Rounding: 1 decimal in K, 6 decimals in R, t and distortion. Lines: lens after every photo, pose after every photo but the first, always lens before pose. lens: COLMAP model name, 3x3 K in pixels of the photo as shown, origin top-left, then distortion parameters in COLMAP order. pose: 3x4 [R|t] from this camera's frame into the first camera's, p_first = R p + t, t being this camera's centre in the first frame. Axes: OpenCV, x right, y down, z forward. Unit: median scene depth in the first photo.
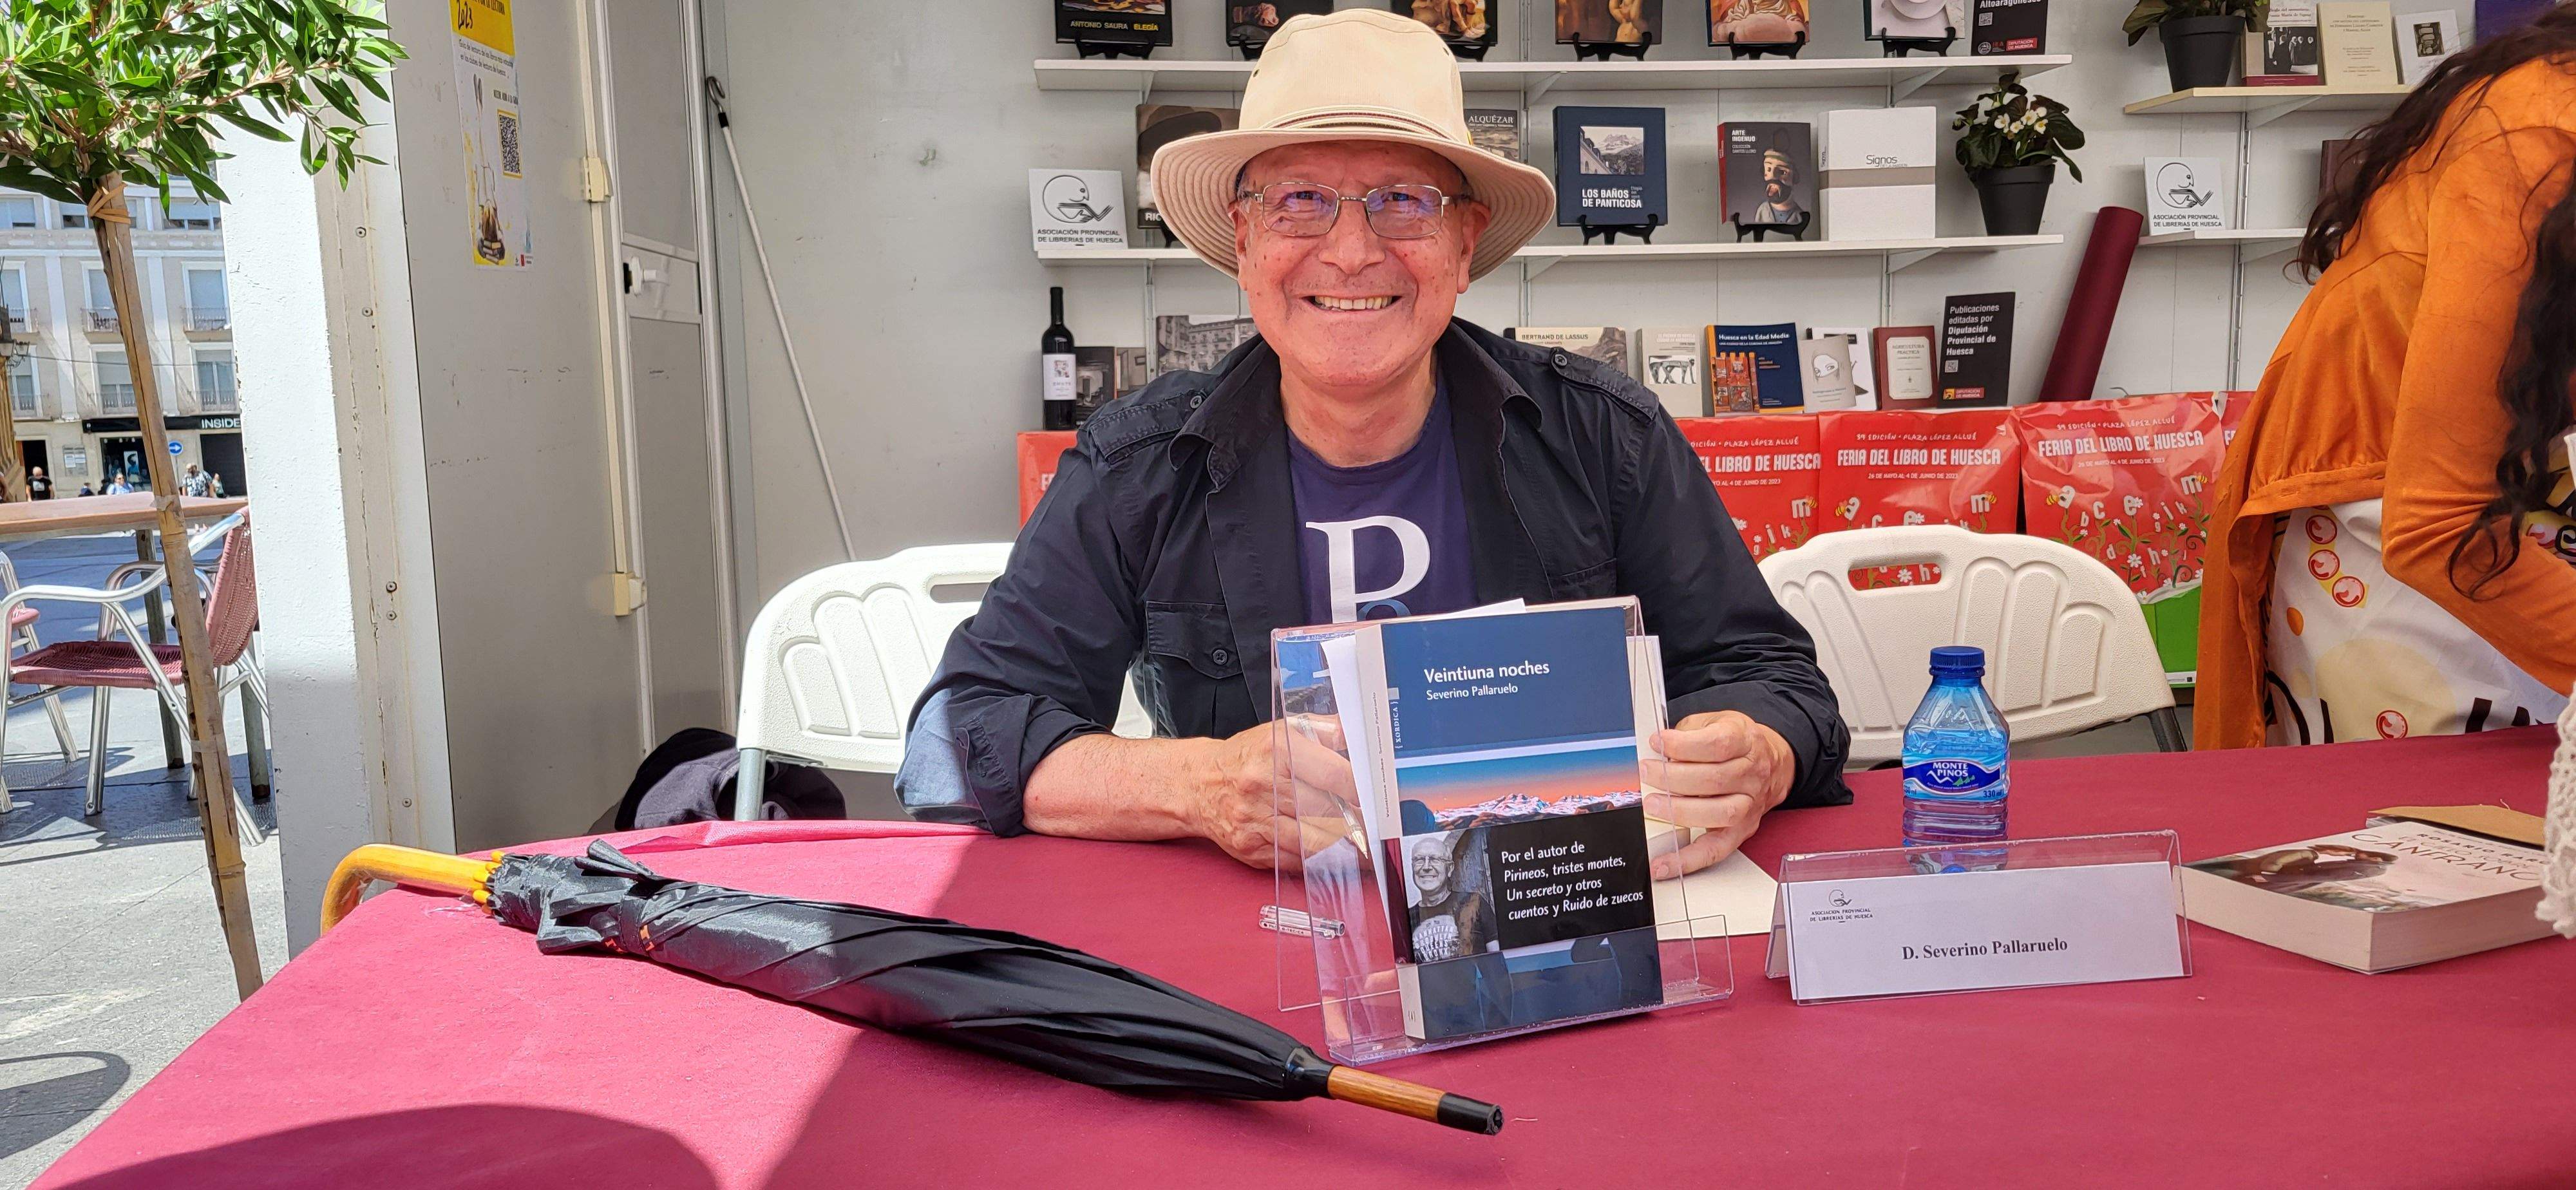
lens RADIAL K [[1960.4, 0, 1341.8], [0, 1960.4, 592.9], [0, 0, 1]] dist [0.055234, -0.021591]
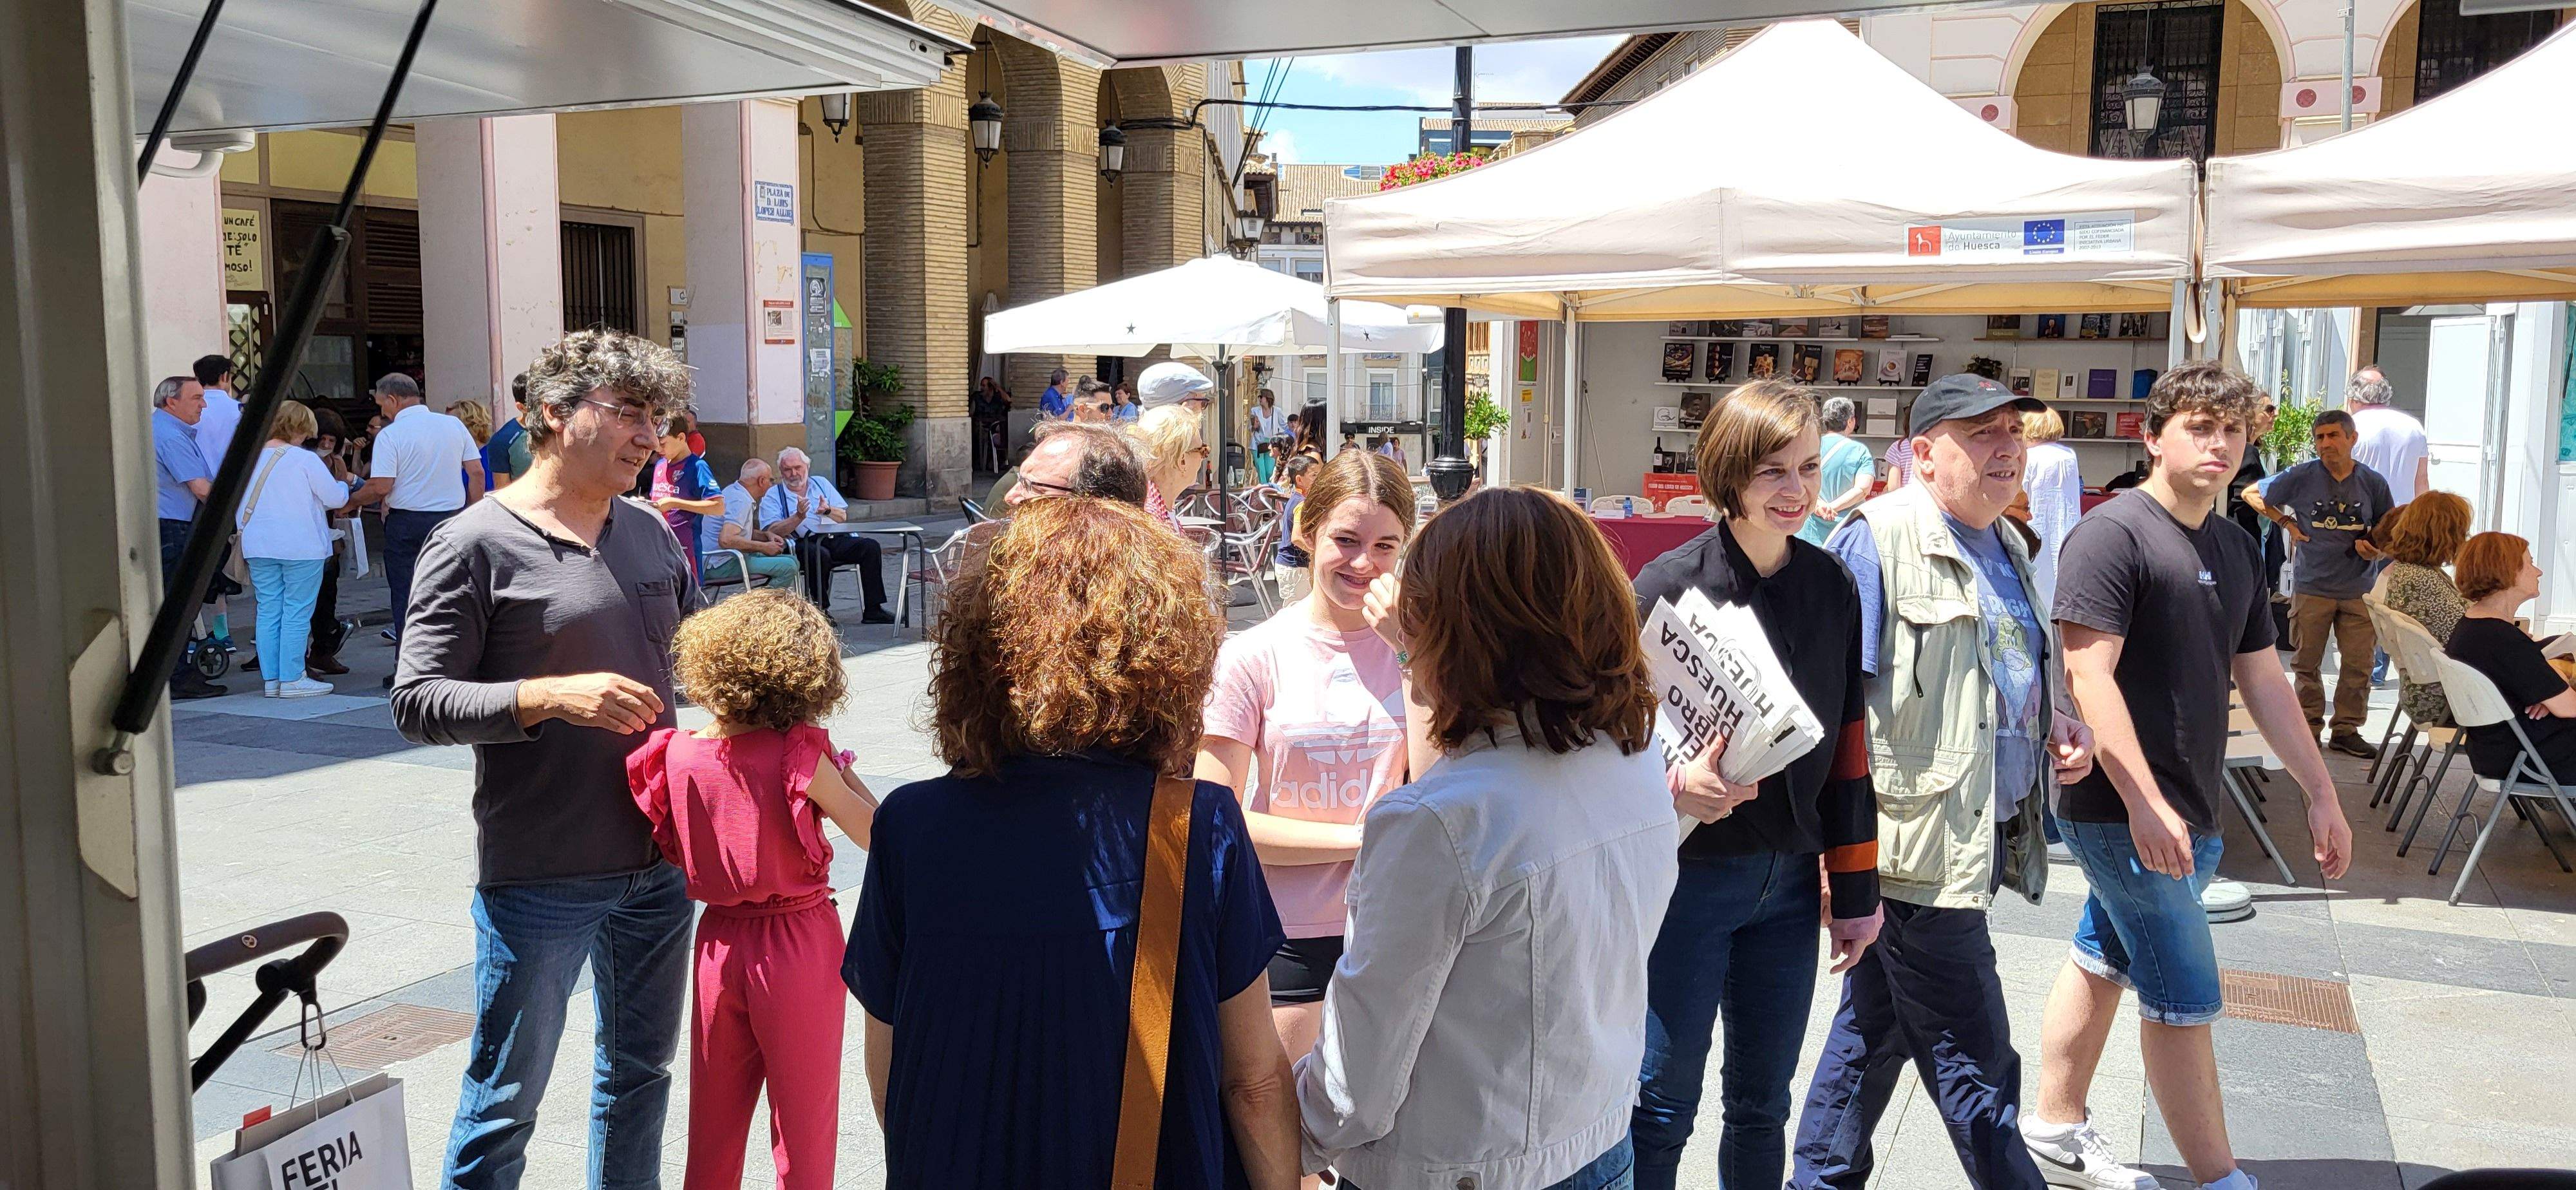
lens RADIAL K [[1960.4, 0, 1354.7], [0, 1960.4, 571.8], [0, 0, 1]] dist [0.055234, -0.021591]
pose [[0.866983, 0.083068, -0.491367, 1.283786], [-0.094110, 0.995559, 0.002252, 0.163193], [0.489372, 0.044290, 0.870950, -2.723319]]
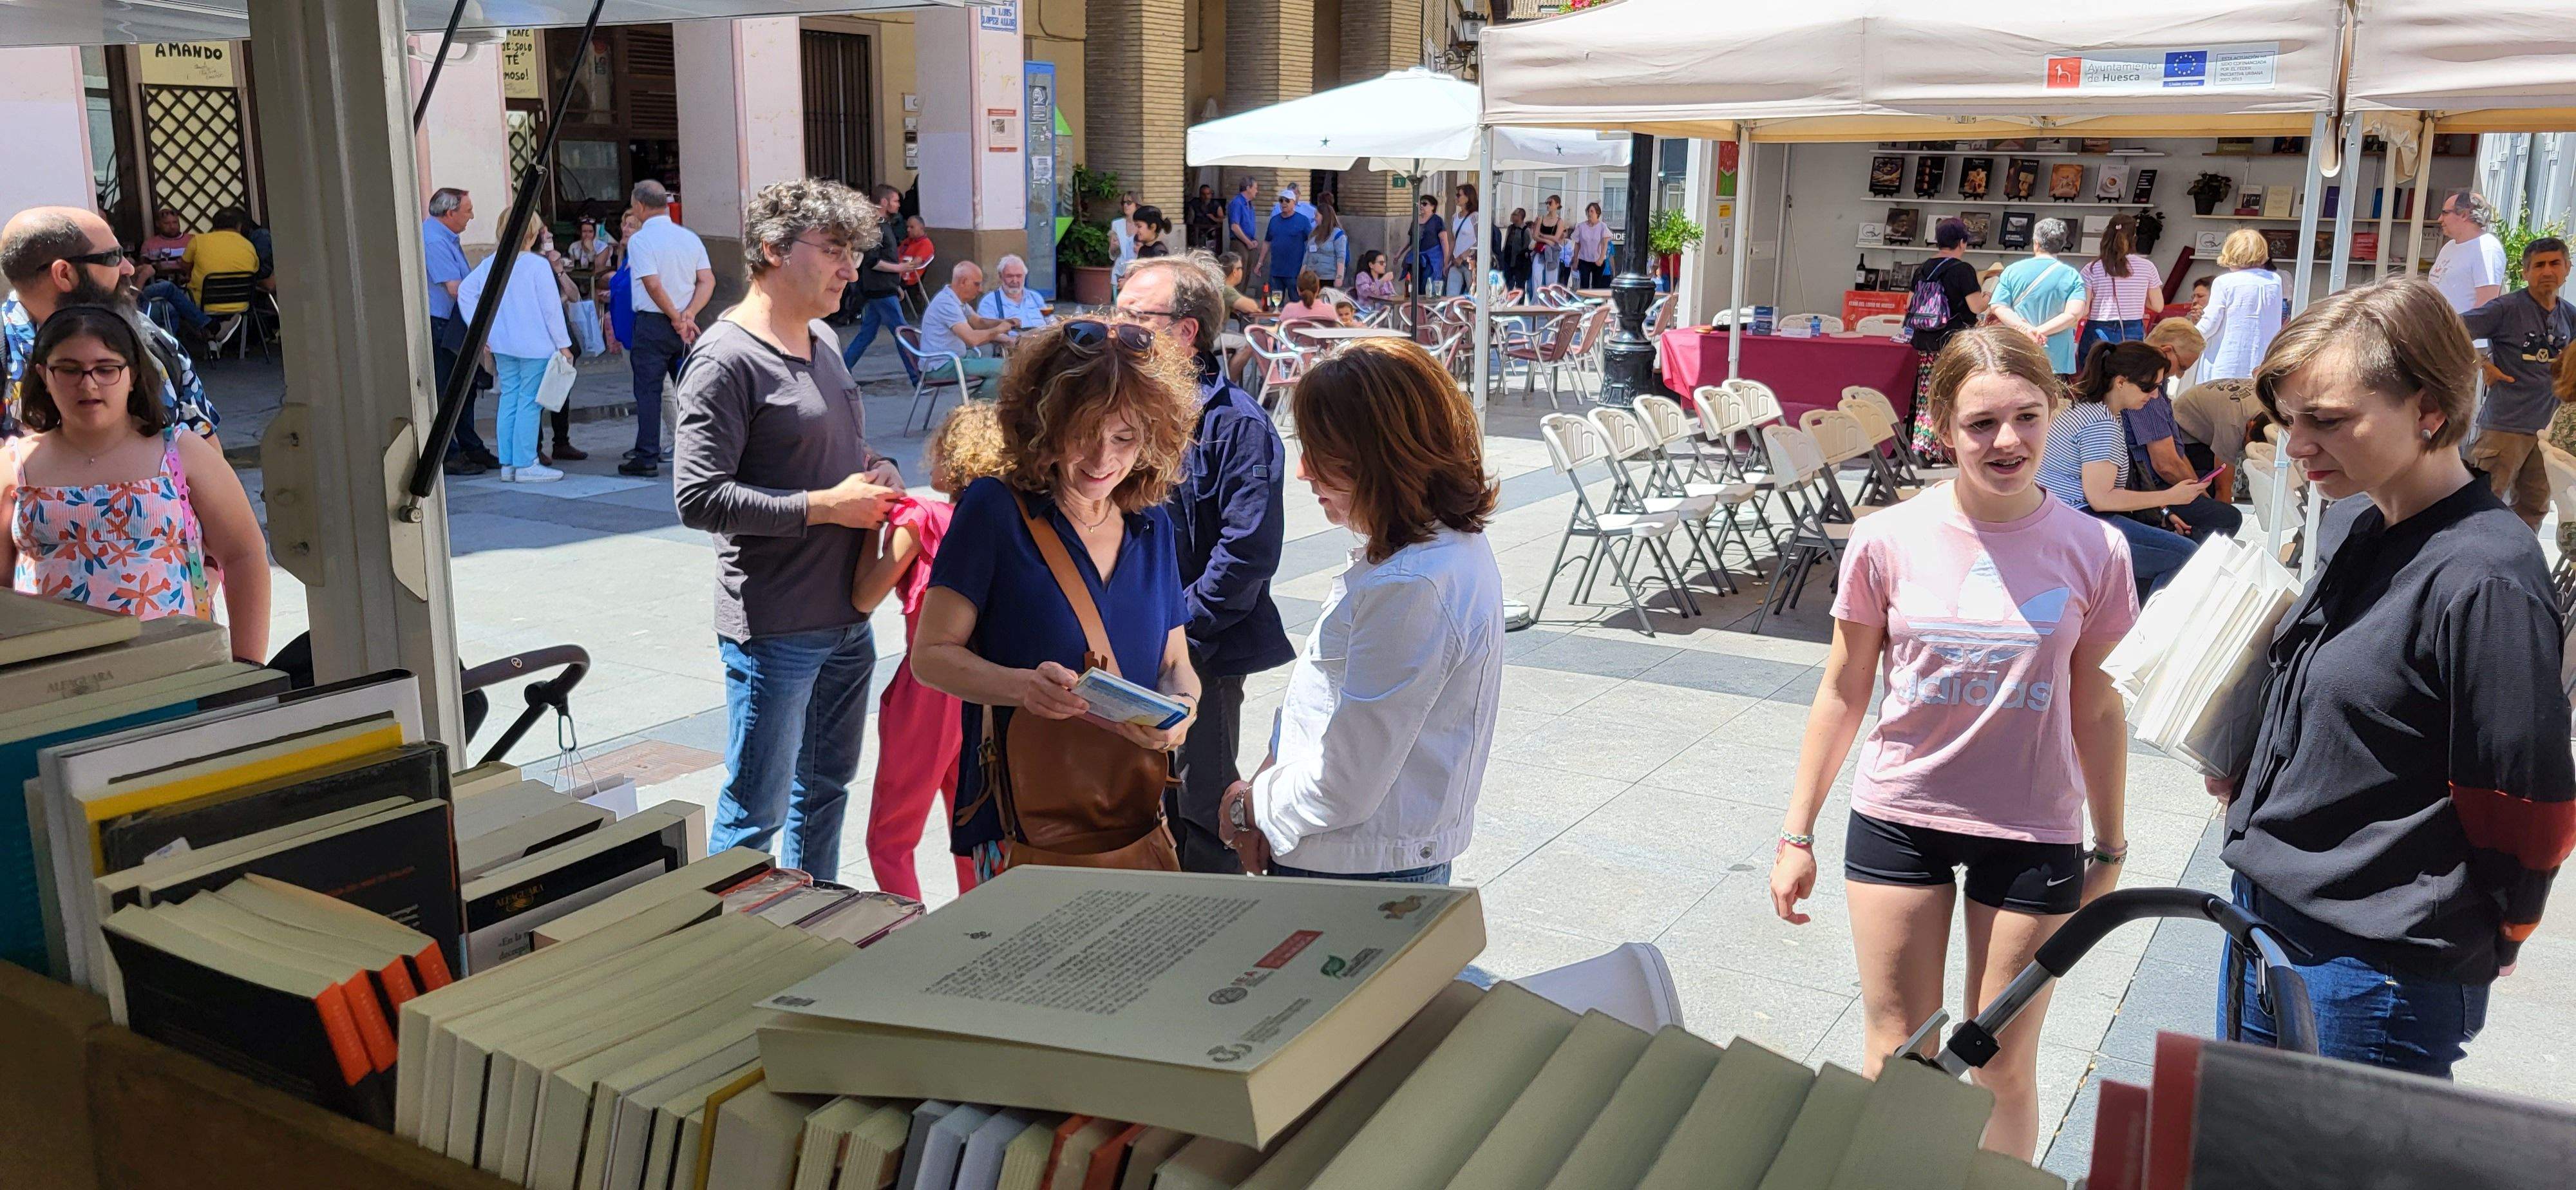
lens RADIAL K [[1960.4, 0, 1328.0], [0, 1960.4, 576.3], [0, 0, 1]] dist [0.055234, -0.021591]
pose [[0.795110, 0.160069, -0.584960, 1.398357], [-0.114236, 0.986804, 0.114754, 0.149052], [0.595610, -0.024419, 0.802903, -2.784724]]
